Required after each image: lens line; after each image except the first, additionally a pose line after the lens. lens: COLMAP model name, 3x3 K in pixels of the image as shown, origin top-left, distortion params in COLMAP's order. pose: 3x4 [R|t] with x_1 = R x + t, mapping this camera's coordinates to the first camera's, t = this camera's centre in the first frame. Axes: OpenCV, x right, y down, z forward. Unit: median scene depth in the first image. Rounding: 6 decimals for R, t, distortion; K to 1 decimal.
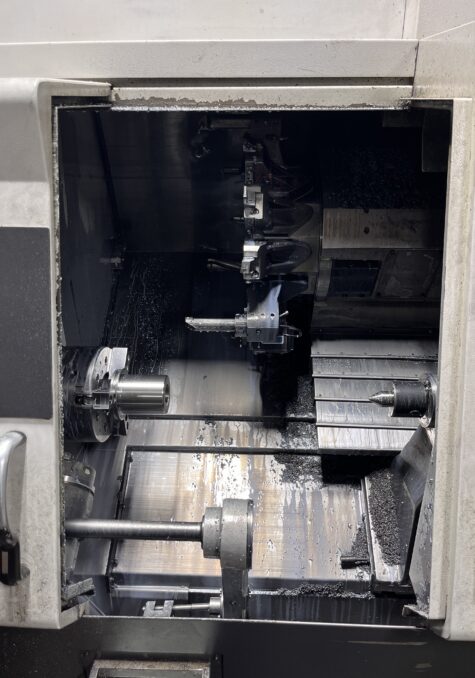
lens RADIAL K [[532.5, 0, 235.7], [0, 532.5, 337.9], [0, 0, 1]] dist [0.014161, -0.006083]
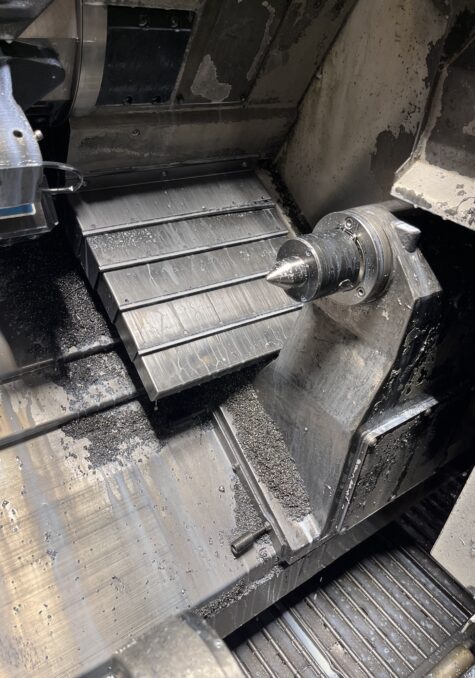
lens RADIAL K [[532.5, 0, 240.2], [0, 532.5, 342.8], [0, 0, 1]] dist [0.014161, -0.006083]
pose [[0.785052, -0.291114, 0.546760, -0.059622], [0.177906, 0.951459, 0.251148, 0.031742], [-0.593332, -0.099892, 0.798735, 0.471445]]
